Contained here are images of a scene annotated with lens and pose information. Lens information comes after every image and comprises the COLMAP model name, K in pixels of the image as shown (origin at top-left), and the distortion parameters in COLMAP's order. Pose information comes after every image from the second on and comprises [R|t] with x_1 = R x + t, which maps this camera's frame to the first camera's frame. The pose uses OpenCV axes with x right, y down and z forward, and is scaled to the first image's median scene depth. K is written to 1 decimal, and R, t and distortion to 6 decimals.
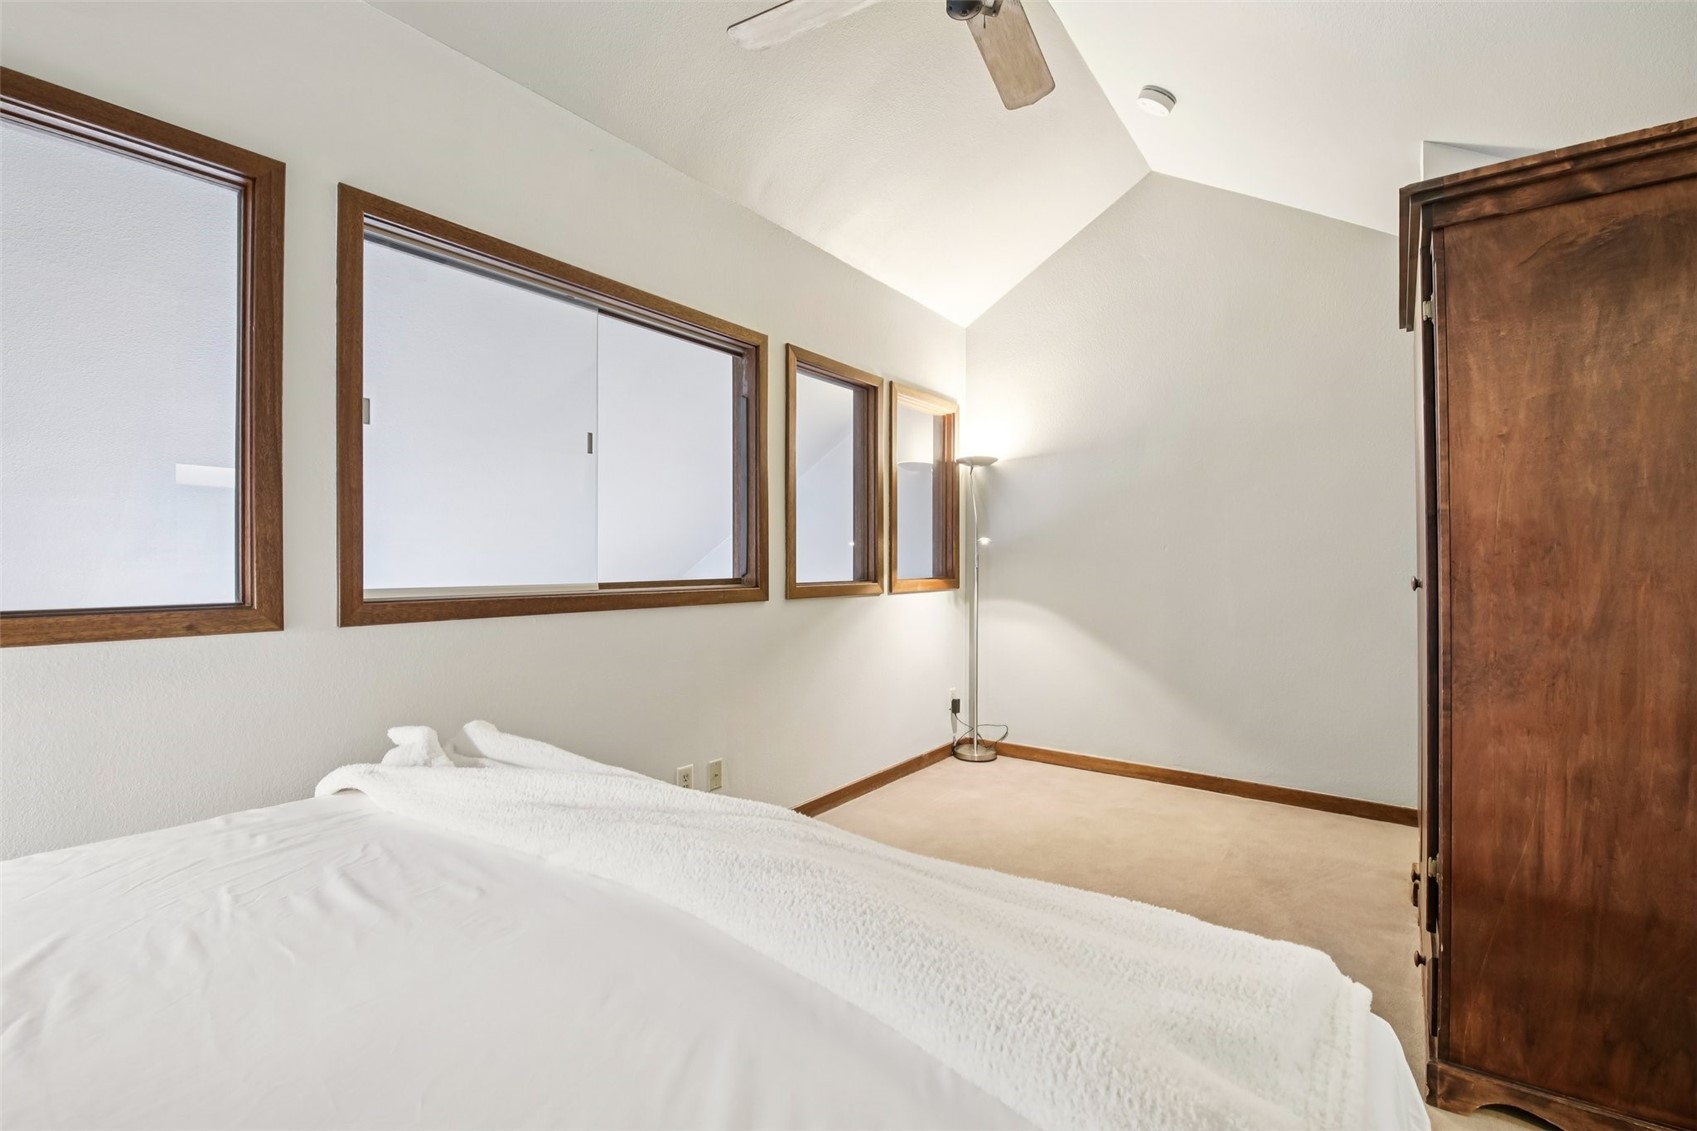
lens RADIAL K [[730.1, 0, 844.3], [0, 730.1, 555.4], [0, 0, 1]] dist [0.000018, -0.013124]
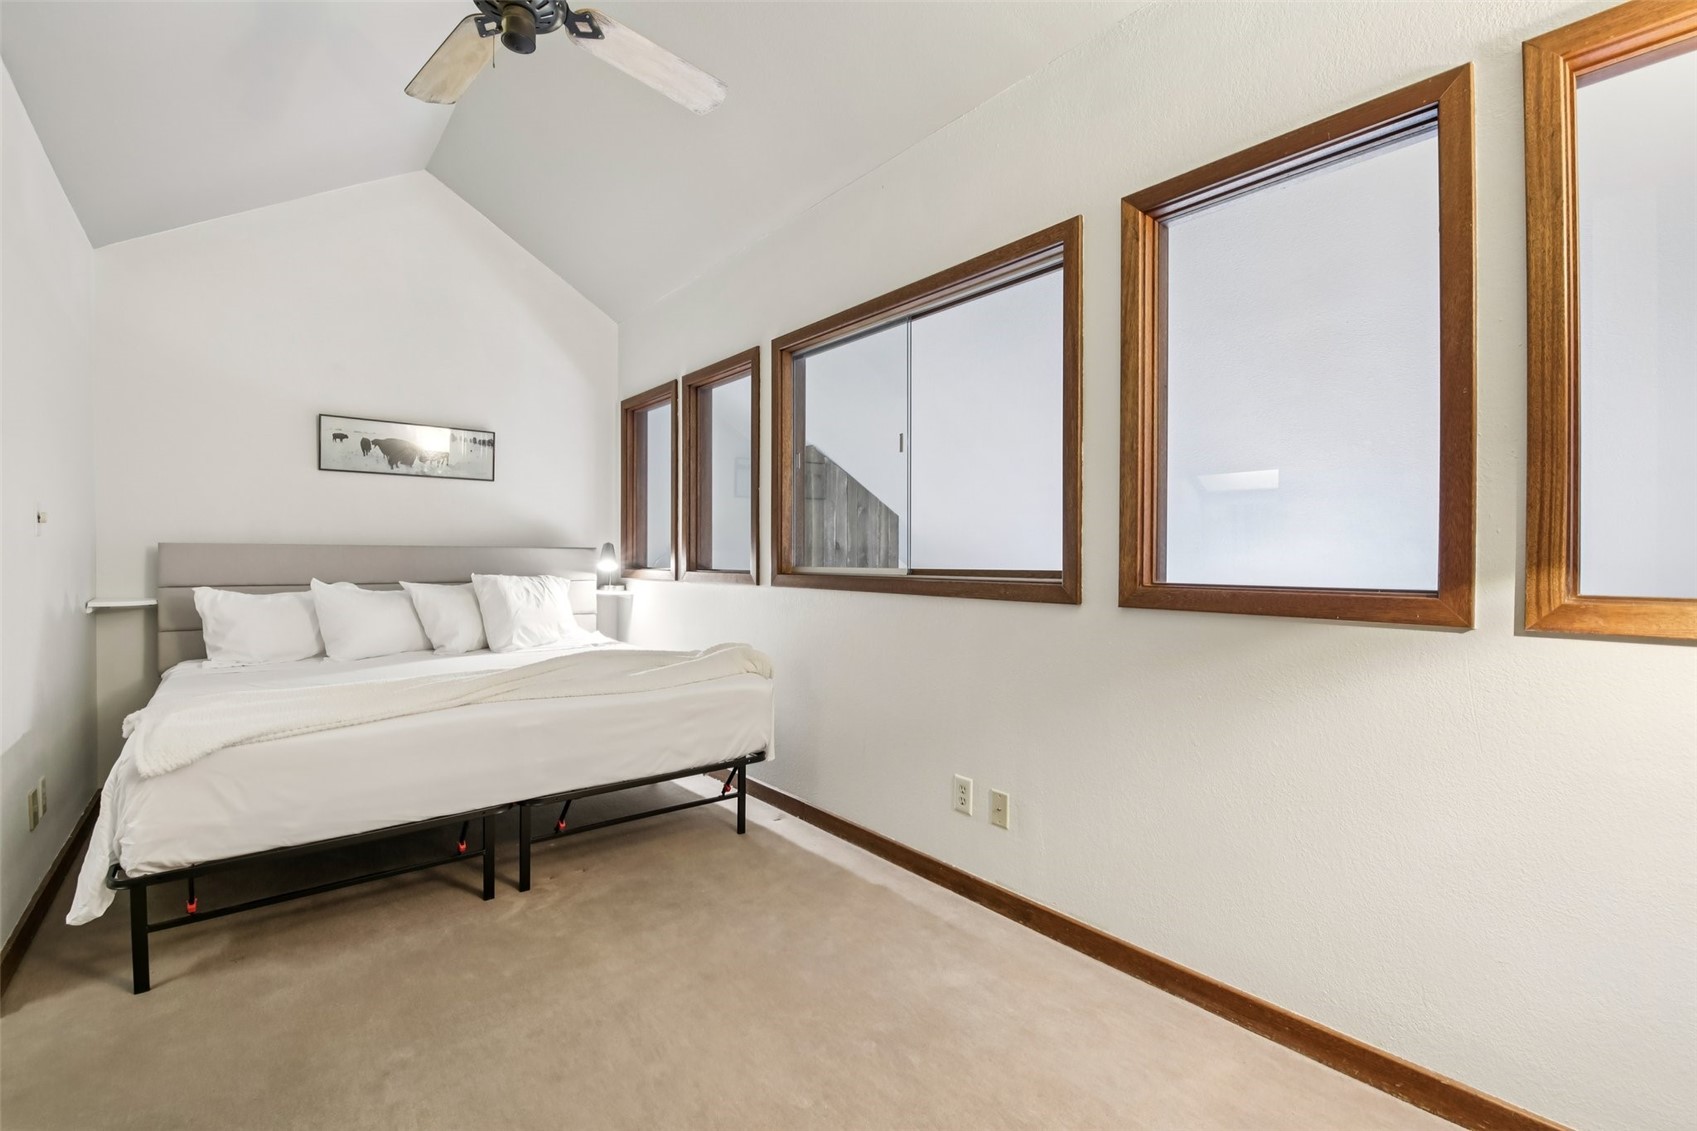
lens RADIAL K [[730.1, 0, 844.3], [0, 730.1, 555.4], [0, 0, 1]] dist [0.000018, -0.013124]
pose [[-0.228151, -0.003133, -0.973621, 0.627777], [0.003825, 0.999984, -0.004114, 0.018730], [0.973618, -0.004662, -0.228135, 0.970310]]
